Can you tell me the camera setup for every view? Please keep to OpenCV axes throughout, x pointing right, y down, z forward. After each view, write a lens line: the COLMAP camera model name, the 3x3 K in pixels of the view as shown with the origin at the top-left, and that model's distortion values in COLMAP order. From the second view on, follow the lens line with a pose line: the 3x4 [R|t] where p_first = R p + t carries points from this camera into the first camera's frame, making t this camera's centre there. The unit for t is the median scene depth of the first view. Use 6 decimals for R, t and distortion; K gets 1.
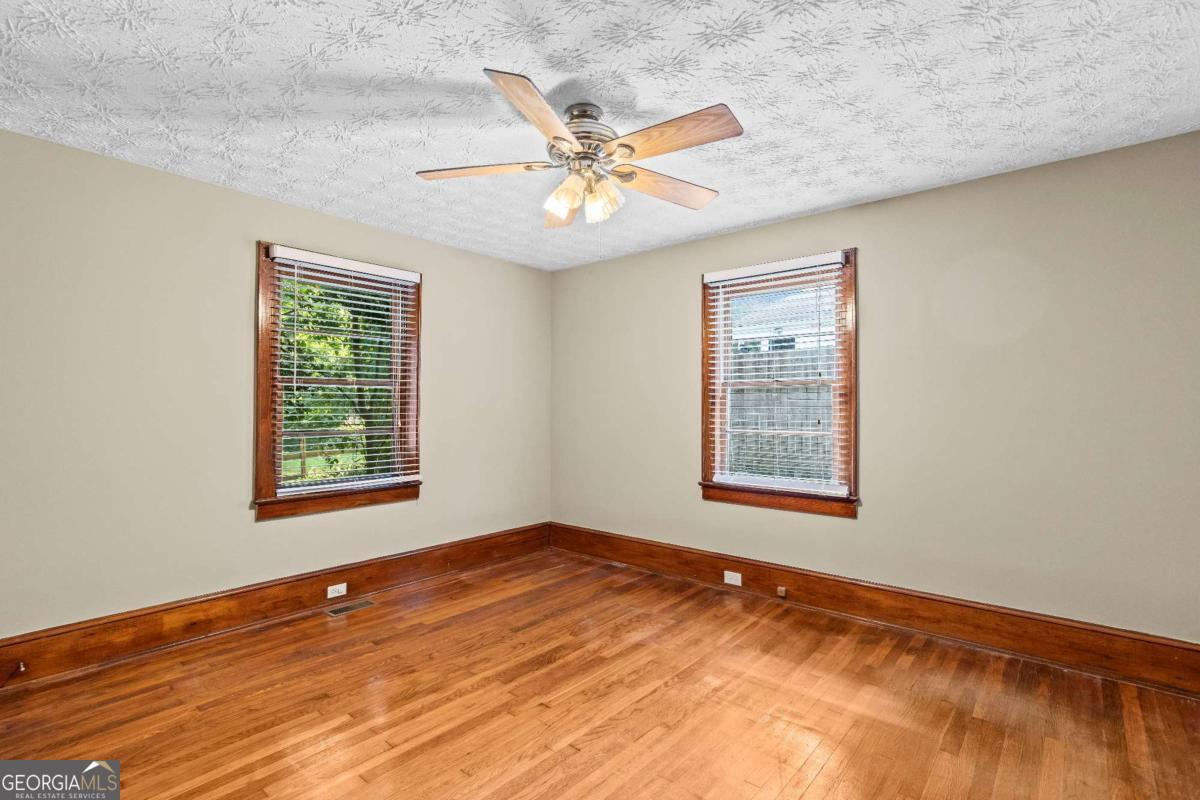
lens RADIAL K [[566.2, 0, 603.1], [0, 566.2, 399.7], [0, 0, 1]] dist [0.001797, 0.000167]
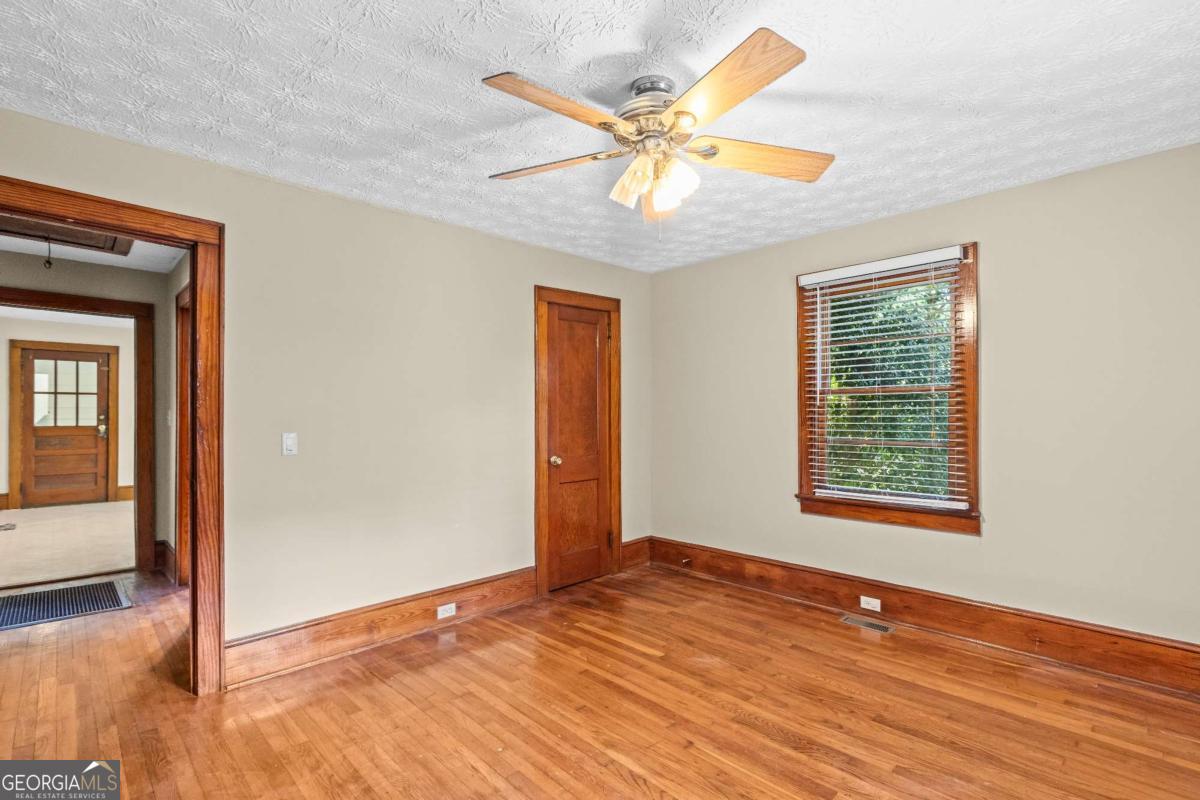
lens RADIAL K [[566.2, 0, 608.0], [0, 566.2, 403.2], [0, 0, 1]] dist [0.001797, 0.000167]
pose [[-0.100113, -0.023376, -0.994701, 0.663131], [0.015190, 0.999572, -0.025019, 0.010992], [0.994860, -0.017615, -0.099715, 0.781462]]
